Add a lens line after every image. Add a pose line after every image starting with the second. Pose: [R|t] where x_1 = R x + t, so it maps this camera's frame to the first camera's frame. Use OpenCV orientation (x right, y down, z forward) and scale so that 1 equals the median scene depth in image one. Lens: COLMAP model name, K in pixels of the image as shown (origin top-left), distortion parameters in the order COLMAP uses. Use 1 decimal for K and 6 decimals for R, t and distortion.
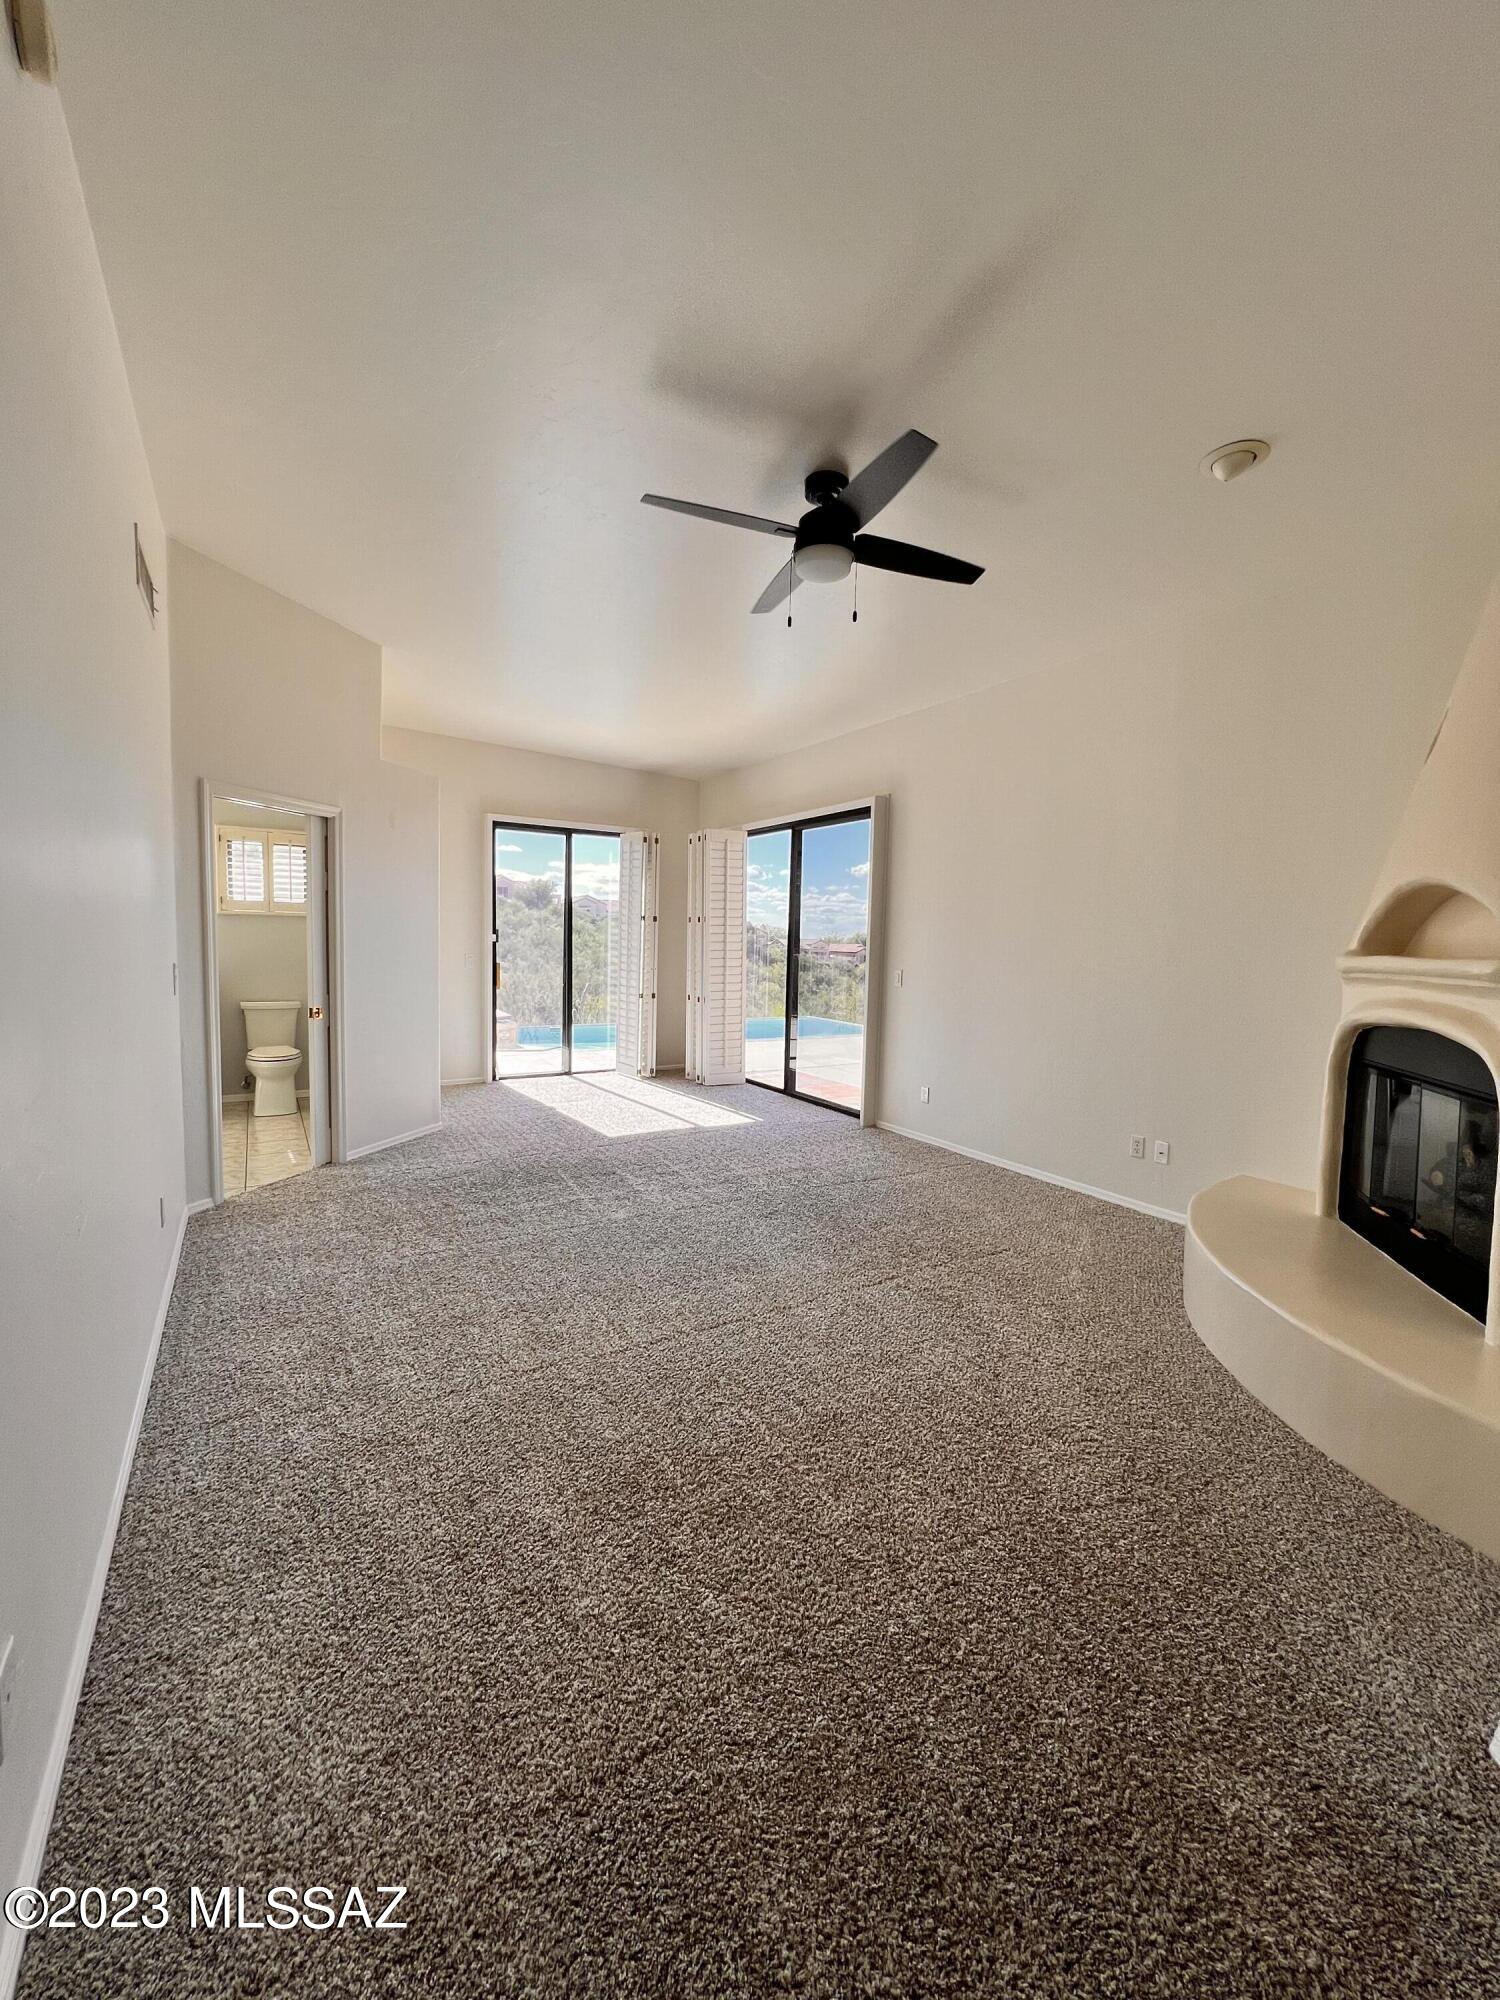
lens RADIAL K [[799.9, 0, 753.2], [0, 799.9, 1003.3], [0, 0, 1]] dist [-0.003139, 0.000620]
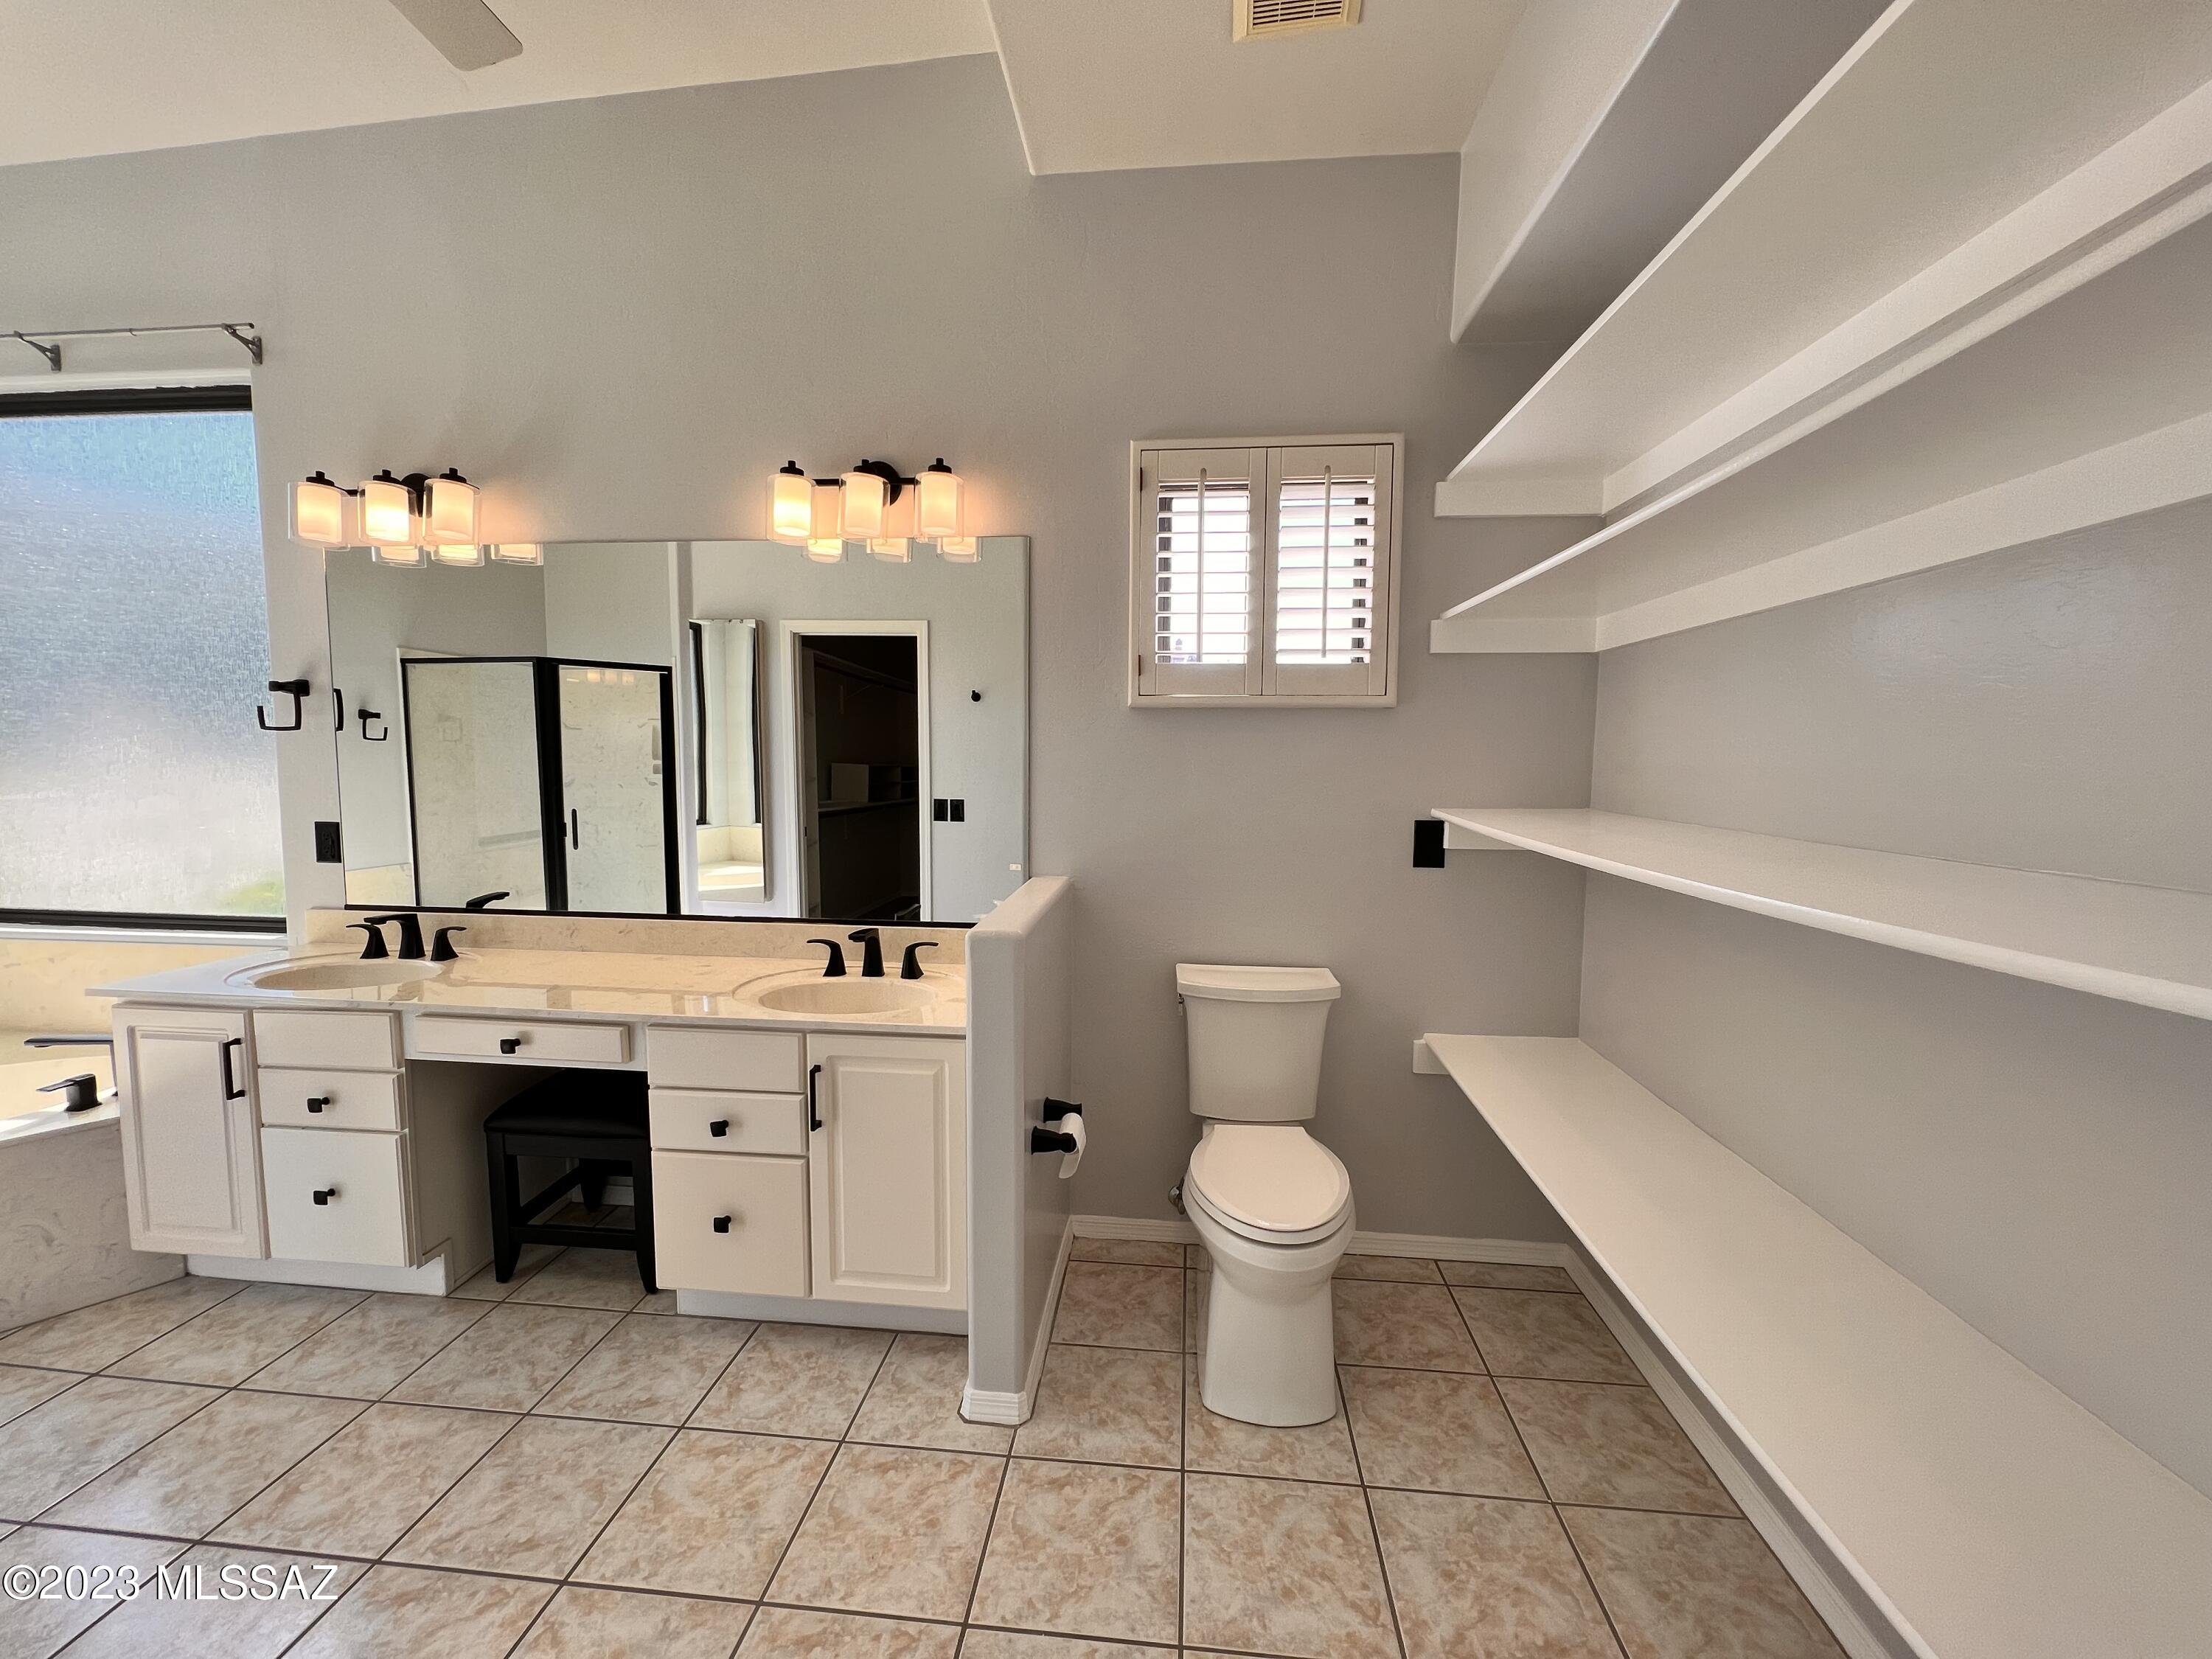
lens RADIAL K [[884.7, 0, 1103.7], [0, 884.7, 829.4], [0, 0, 1]] dist [-0.003139, 0.000620]
pose [[0.788201, 0.034215, -0.614466, -0.674744], [-0.035482, 0.999319, 0.010130, -0.095005], [0.614394, 0.013818, 0.788878, 1.055047]]
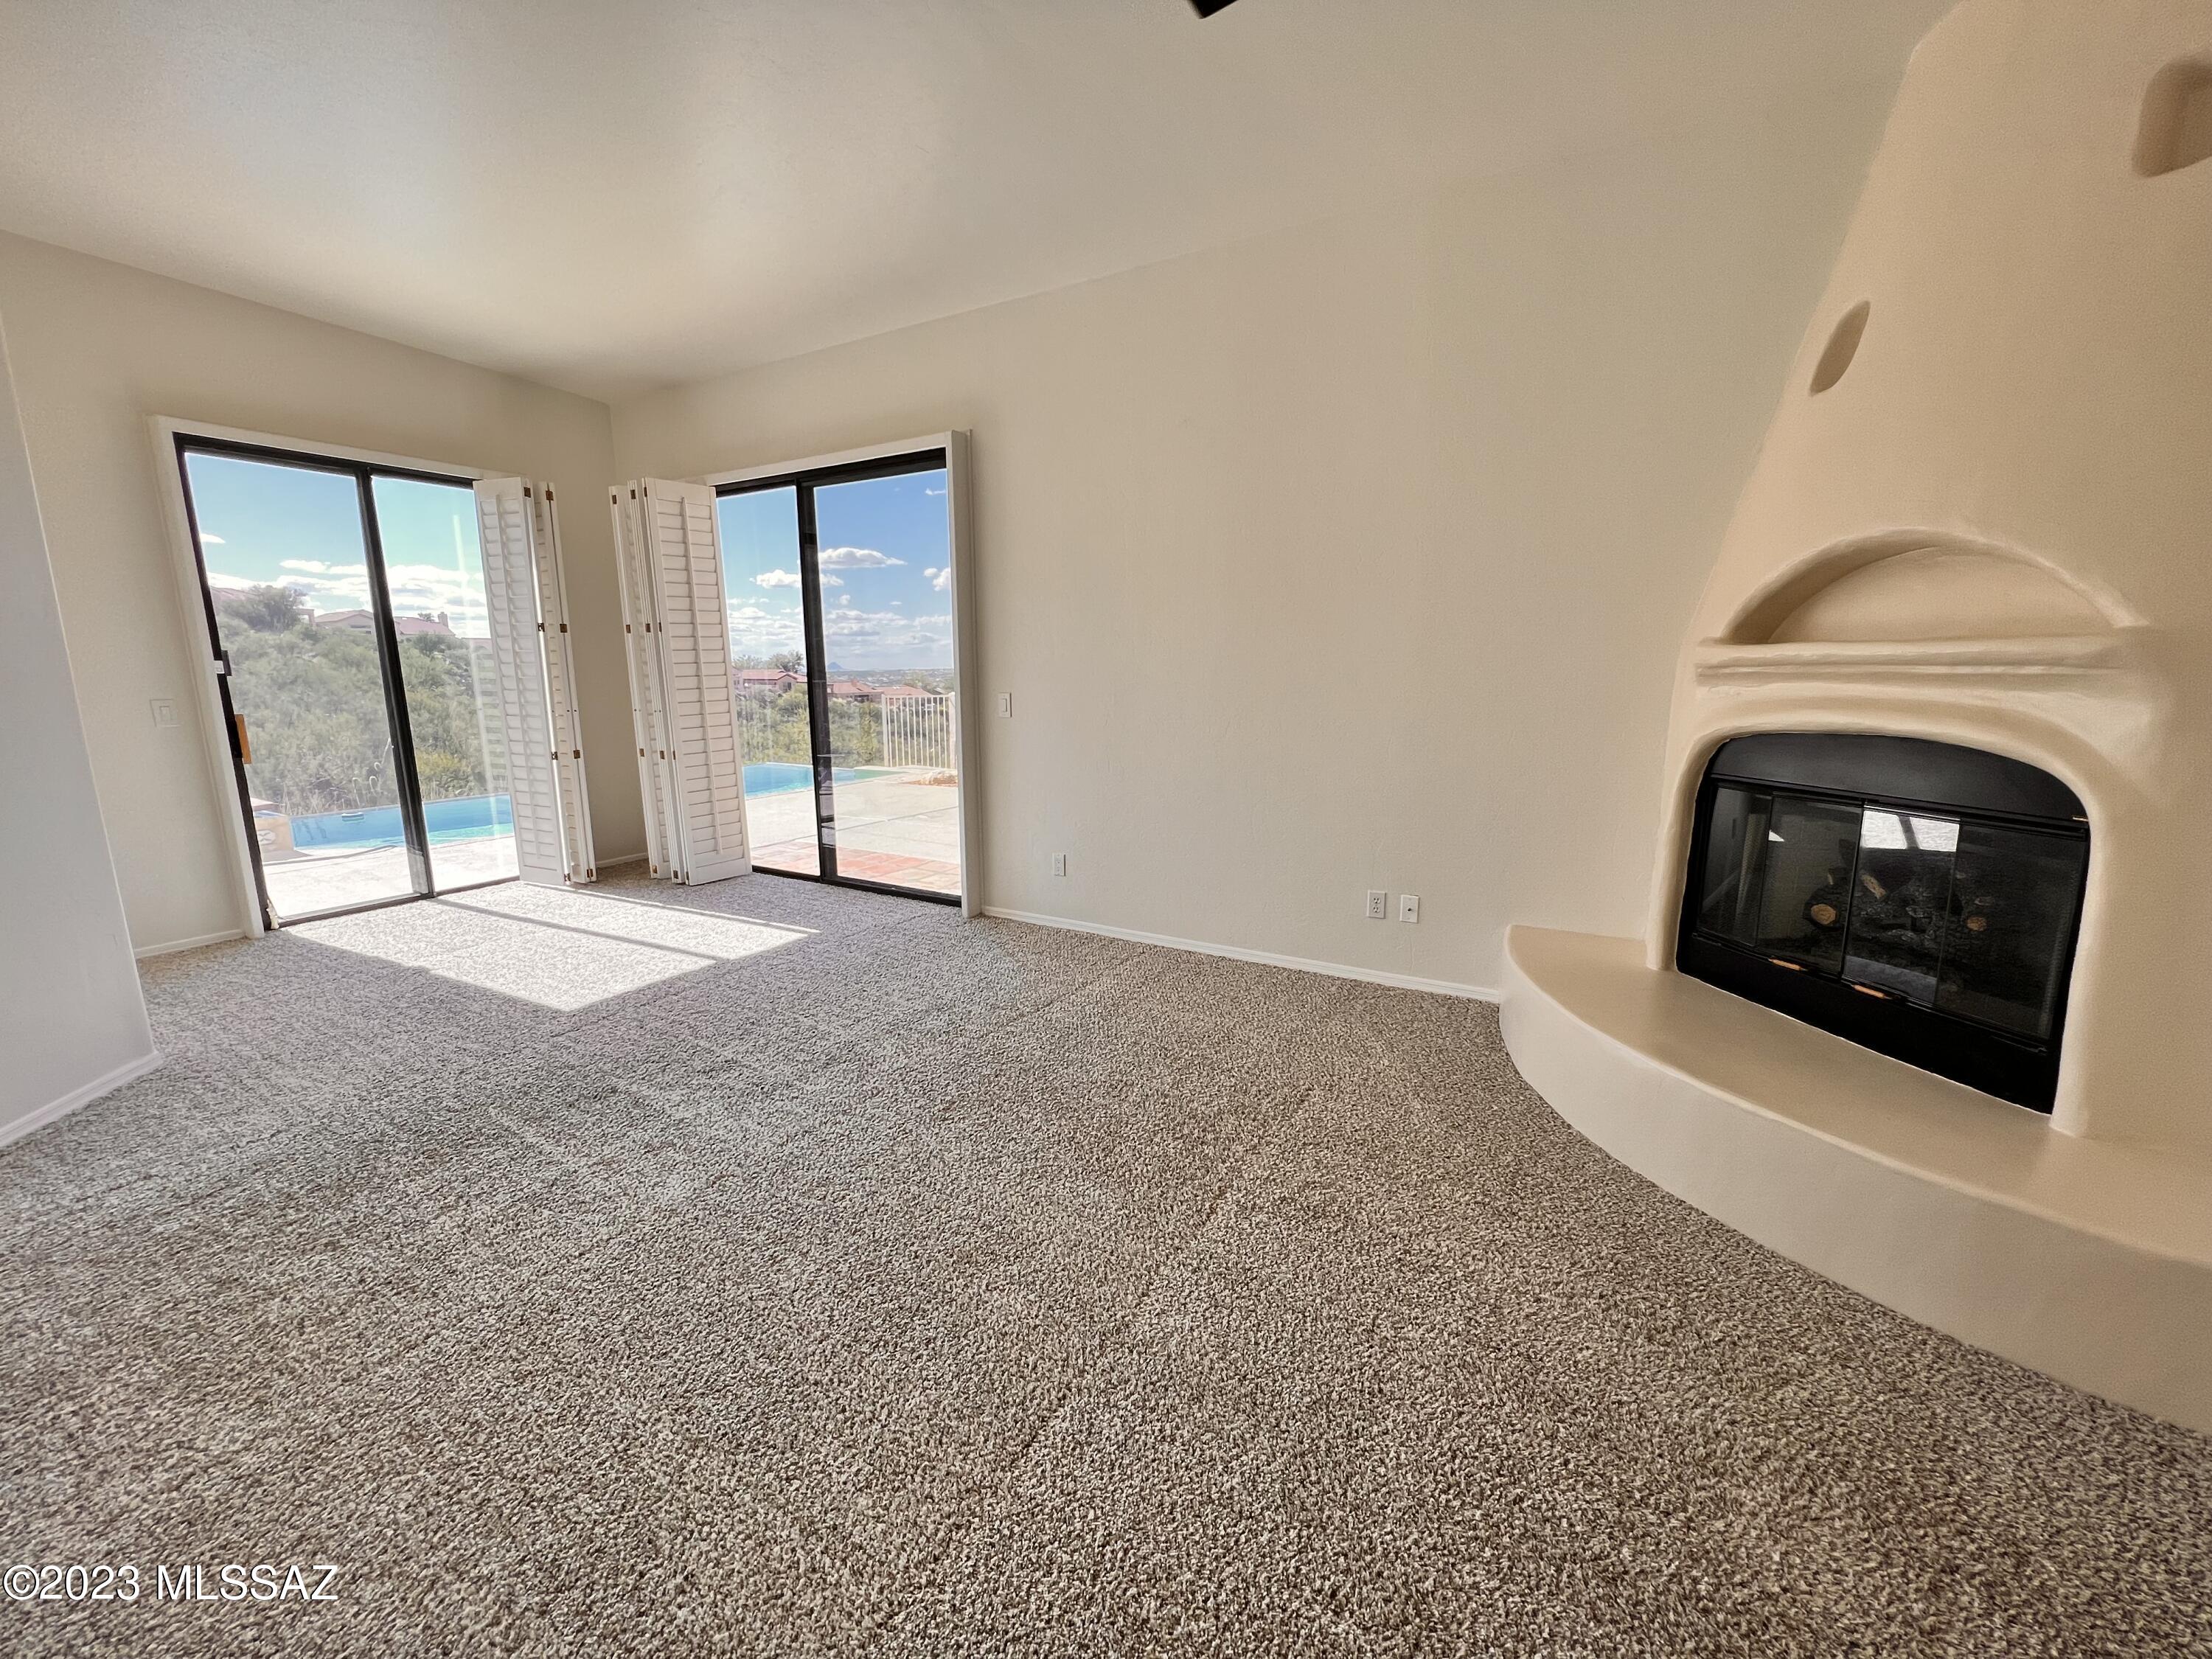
lens RADIAL K [[884.7, 0, 1106.6], [0, 884.7, 830.7], [0, 0, 1]] dist [-0.003139, 0.000620]
pose [[0.885293, -0.112830, 0.451138, -0.147551], [0.062685, 0.990219, 0.124644, -0.019458], [-0.460790, -0.082067, 0.883707, 0.376819]]
